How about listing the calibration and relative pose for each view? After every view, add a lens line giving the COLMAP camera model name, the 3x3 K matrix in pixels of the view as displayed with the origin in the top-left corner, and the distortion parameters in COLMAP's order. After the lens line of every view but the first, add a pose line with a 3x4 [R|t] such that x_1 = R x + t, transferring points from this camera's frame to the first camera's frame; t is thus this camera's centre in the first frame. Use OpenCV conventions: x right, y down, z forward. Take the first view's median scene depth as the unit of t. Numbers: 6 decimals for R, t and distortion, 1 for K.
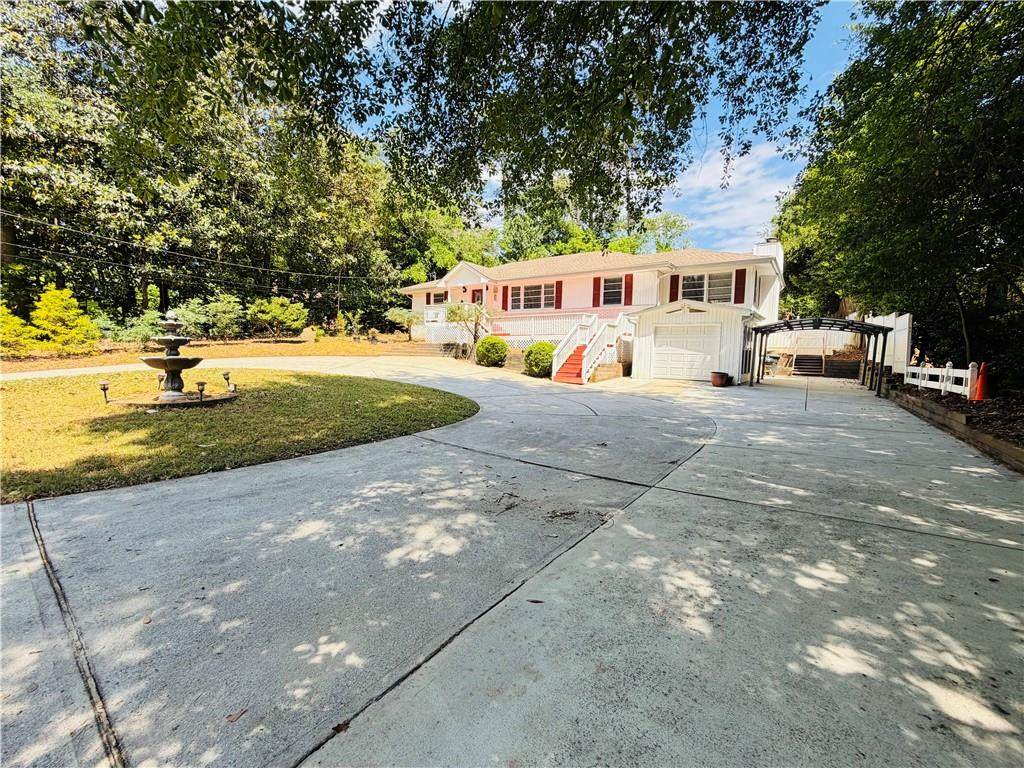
lens RADIAL K [[410.4, 0, 518.8], [0, 410.4, 376.8], [0, 0, 1]] dist [-0.001703, -0.001002]
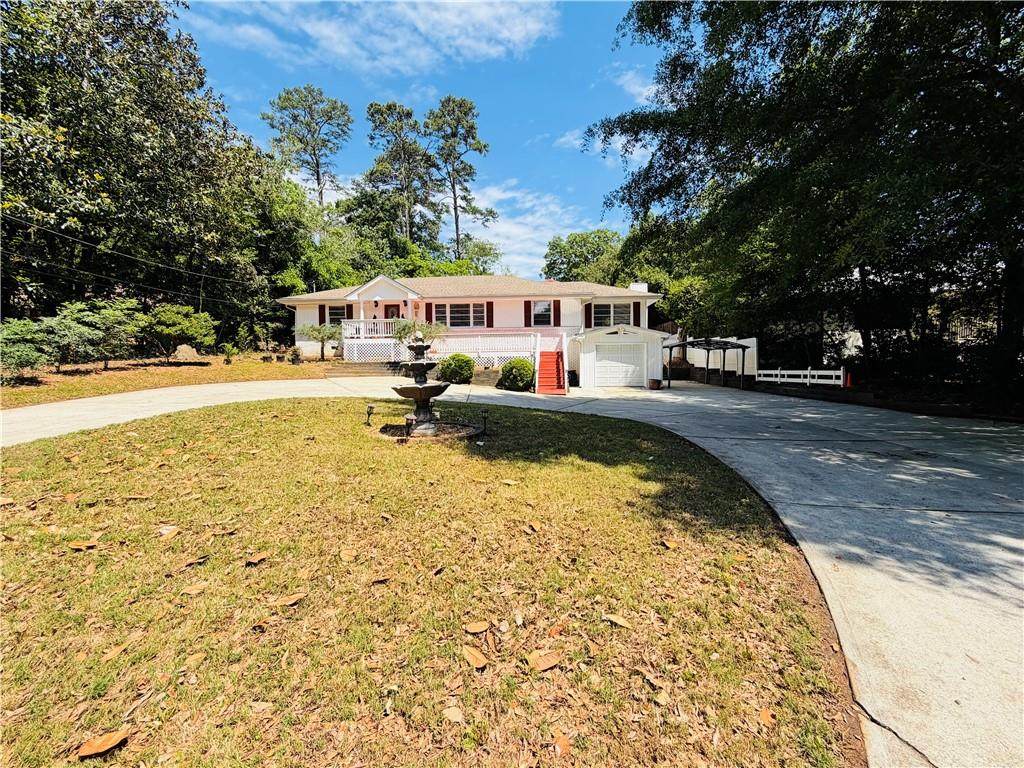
lens RADIAL K [[410.4, 0, 502.9], [0, 410.4, 382.0], [0, 0, 1]] dist [-0.001703, -0.001002]
pose [[0.865417, -0.044378, 0.499083, -0.426335], [0.055258, 0.998447, -0.007038, -0.013975], [-0.497996, 0.033669, 0.866526, 0.057834]]
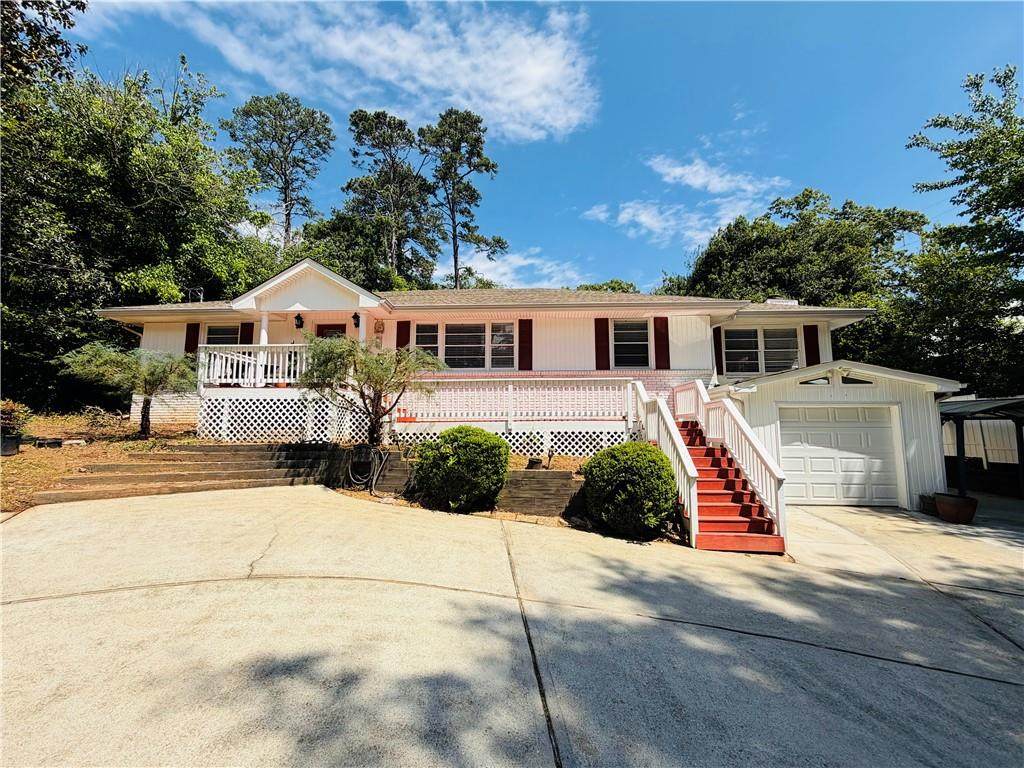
lens RADIAL K [[410.4, 0, 506.1], [0, 410.4, 382.8], [0, 0, 1]] dist [-0.001703, -0.001002]
pose [[0.851153, 0.041181, 0.523300, -0.207336], [0.046139, 0.987190, -0.152732, -0.070947], [-0.522887, 0.154143, 0.838349, 0.581767]]
